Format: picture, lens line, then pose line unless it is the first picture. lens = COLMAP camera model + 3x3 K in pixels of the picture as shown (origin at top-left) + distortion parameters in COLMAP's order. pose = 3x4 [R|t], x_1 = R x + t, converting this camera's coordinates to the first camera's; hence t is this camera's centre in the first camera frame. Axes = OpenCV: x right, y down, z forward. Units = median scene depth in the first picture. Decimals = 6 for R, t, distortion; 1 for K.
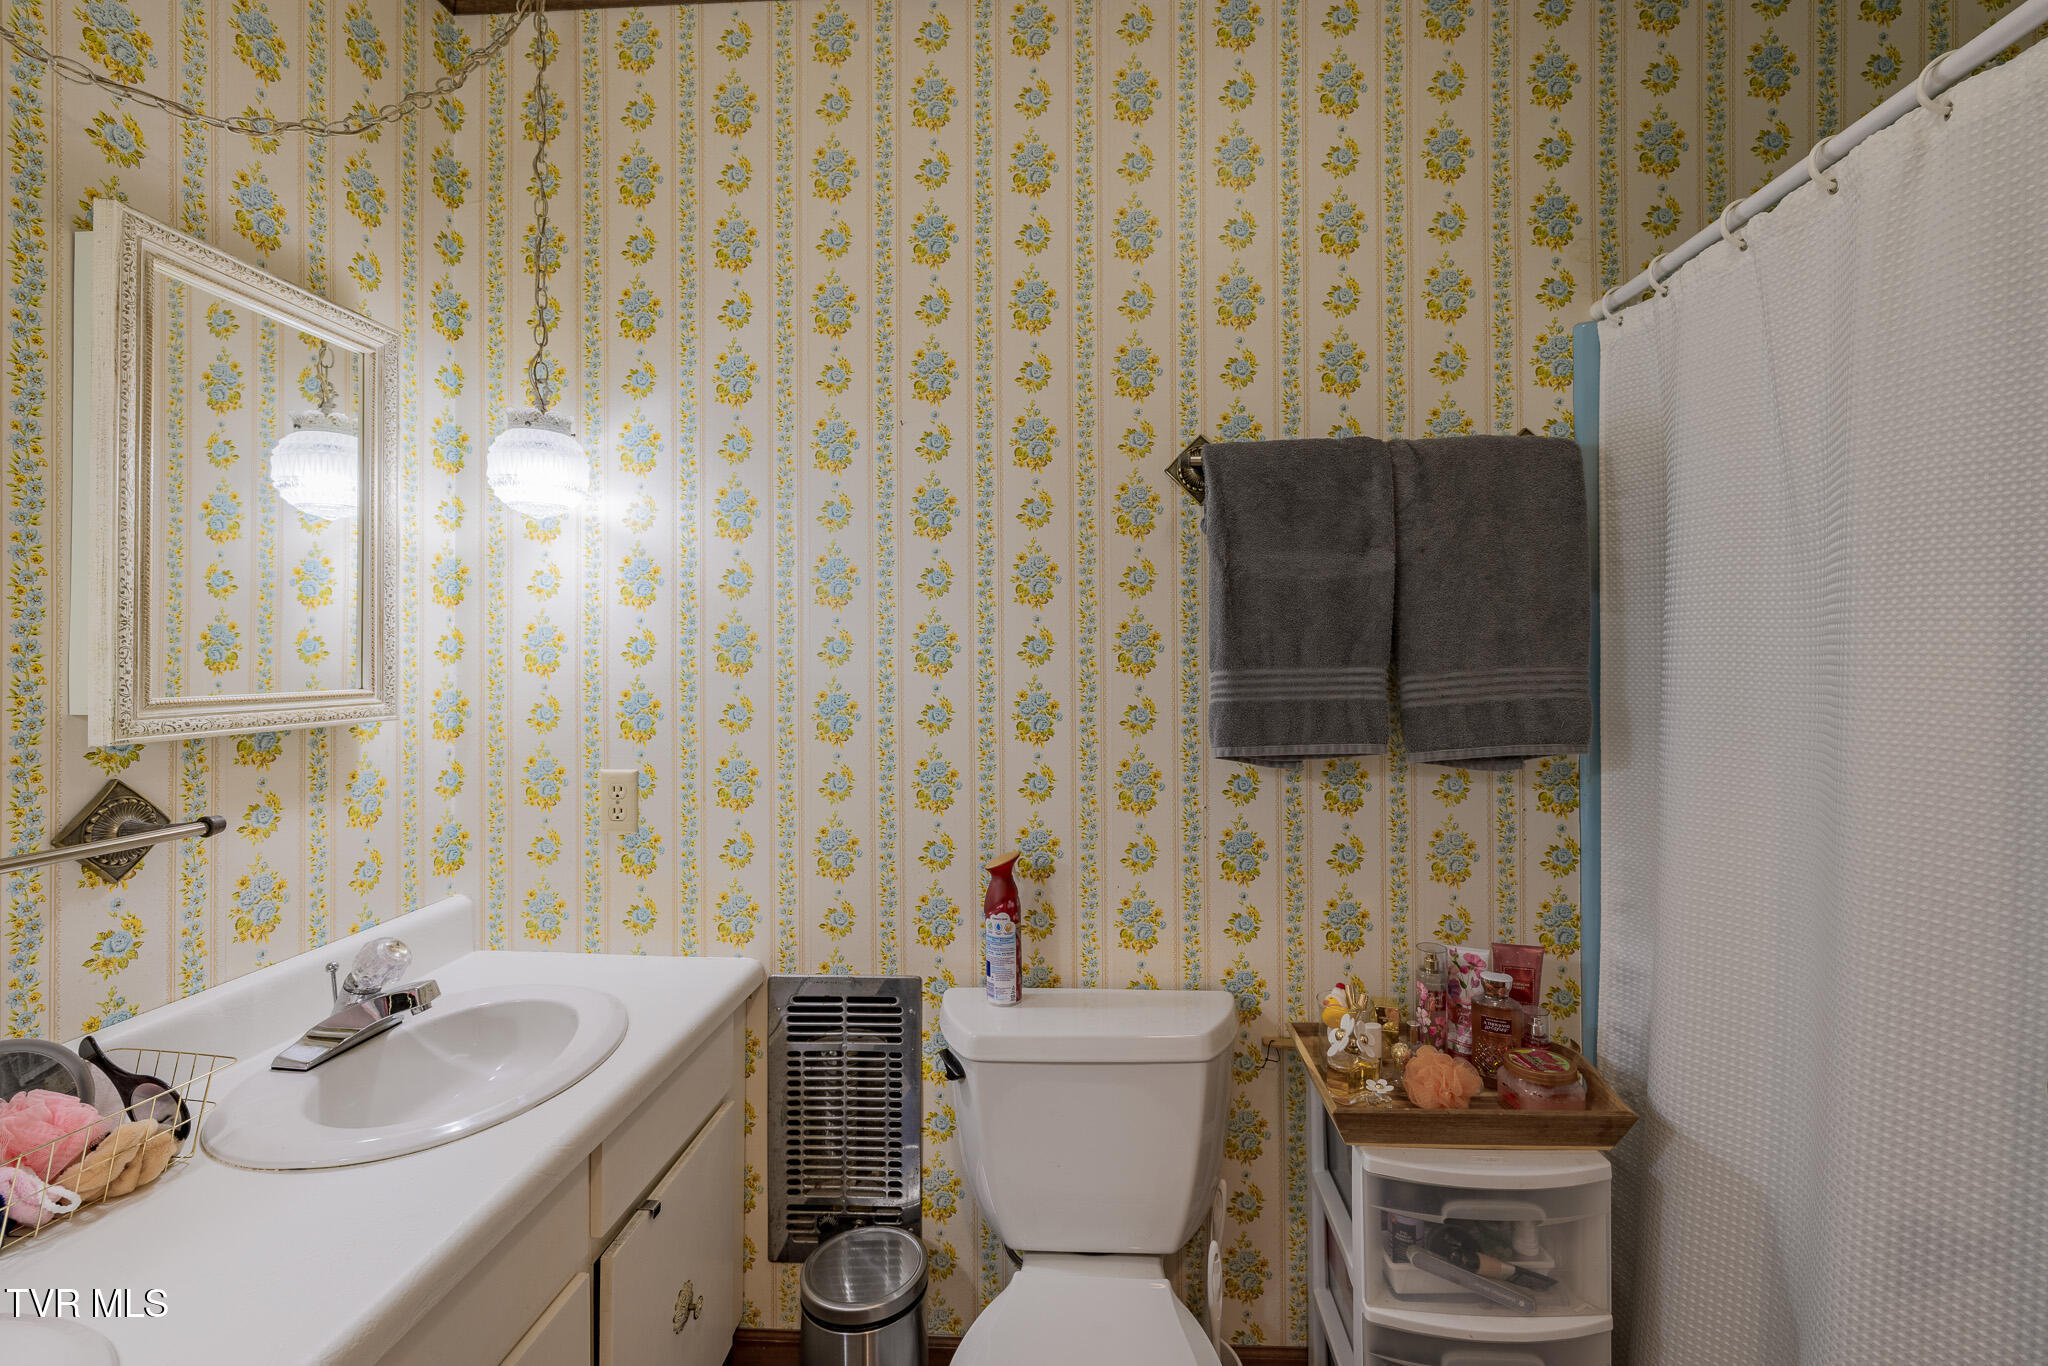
lens RADIAL K [[869.2, 0, 1024.0], [0, 869.2, 666.9], [0, 0, 1]] dist [-0.013492, 0.001276]
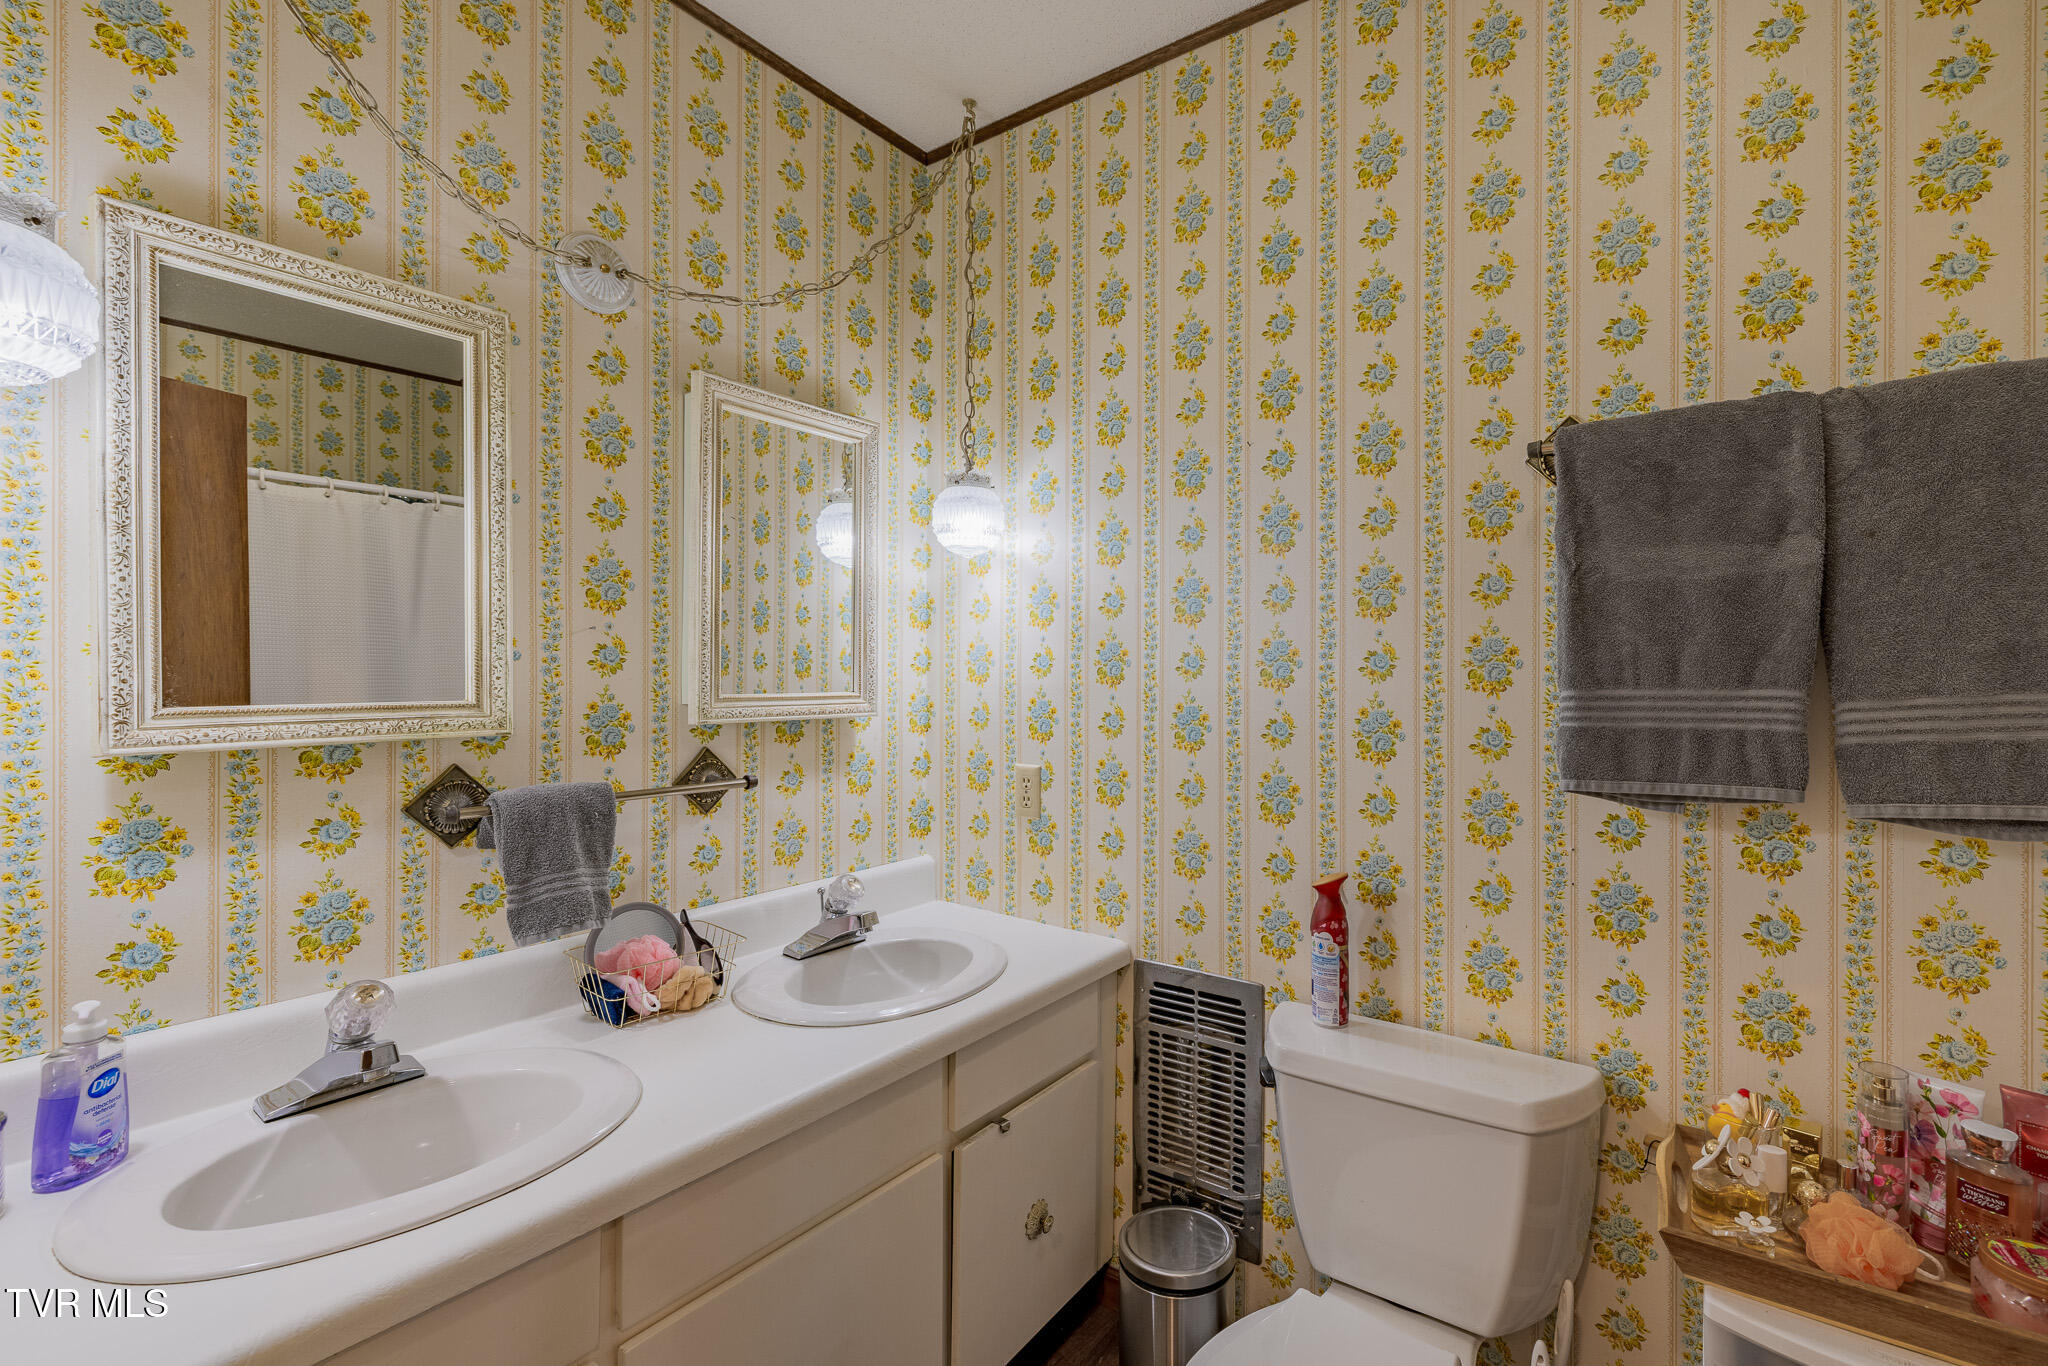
lens RADIAL K [[869.2, 0, 1057.6], [0, 869.2, 690.2], [0, 0, 1]] dist [-0.013492, 0.001276]
pose [[0.851798, 0.019158, -0.523520, 0.223143], [-0.014039, 0.999807, 0.013743, -0.000573], [0.523682, -0.004357, 0.851903, 0.005254]]
